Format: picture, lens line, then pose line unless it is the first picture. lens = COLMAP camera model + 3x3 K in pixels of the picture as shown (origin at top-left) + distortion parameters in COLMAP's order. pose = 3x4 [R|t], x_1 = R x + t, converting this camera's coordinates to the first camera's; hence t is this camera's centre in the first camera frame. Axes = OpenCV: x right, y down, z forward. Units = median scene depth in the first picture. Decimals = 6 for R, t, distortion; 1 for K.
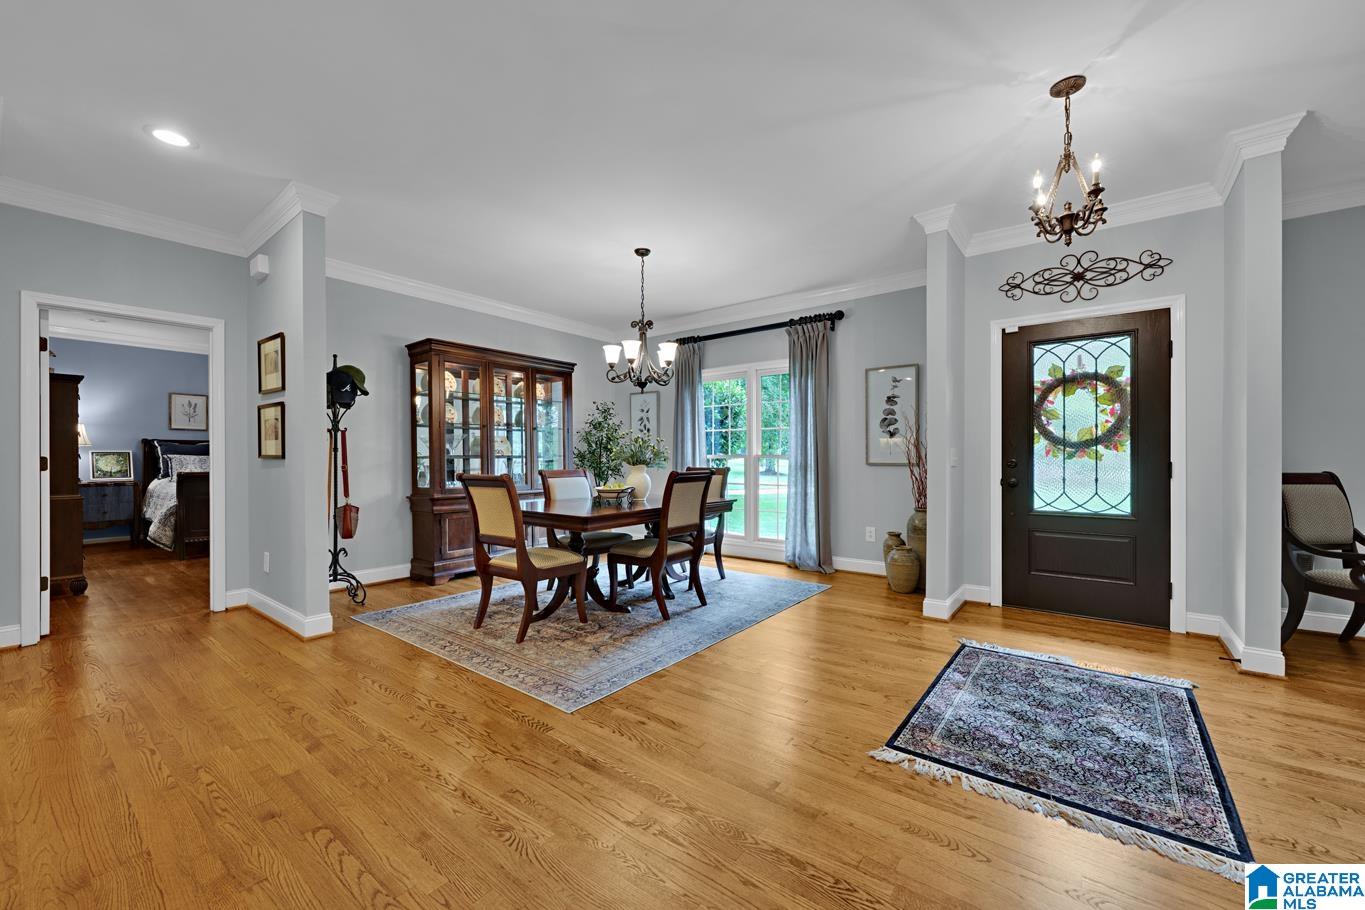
lens RADIAL K [[538.0, 0, 682.7], [0, 538.0, 457.1], [0, 0, 1]] dist [0.002899, -0.000354]
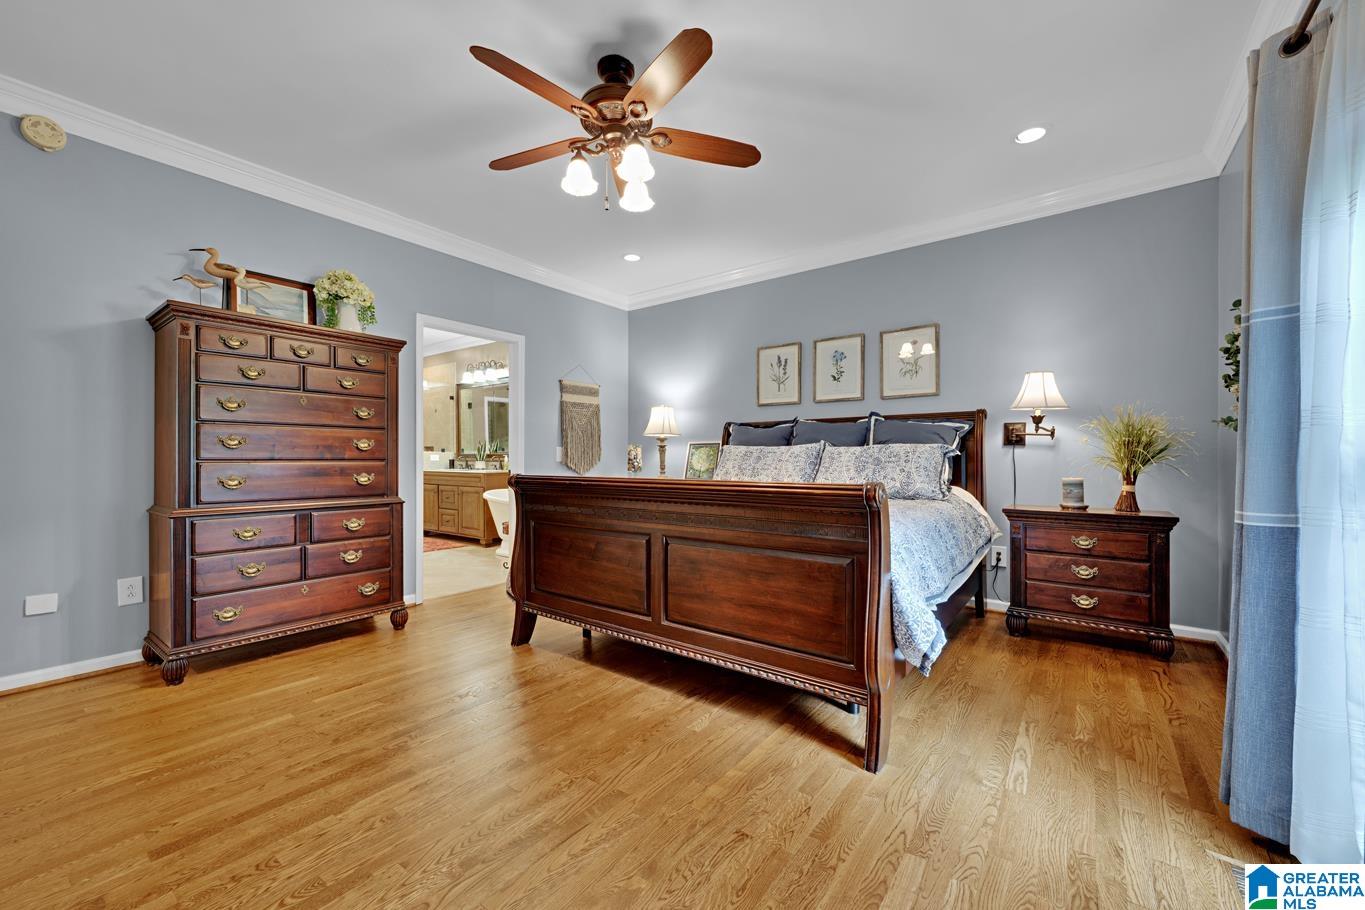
lens RADIAL K [[538.0, 0, 682.3], [0, 538.0, 458.4], [0, 0, 1]] dist [0.002899, -0.000354]
pose [[0.020107, 0.007378, -0.999771, -0.328179], [-0.002805, 0.999969, 0.007323, 0.005360], [0.999794, 0.002657, 0.020127, 0.898026]]
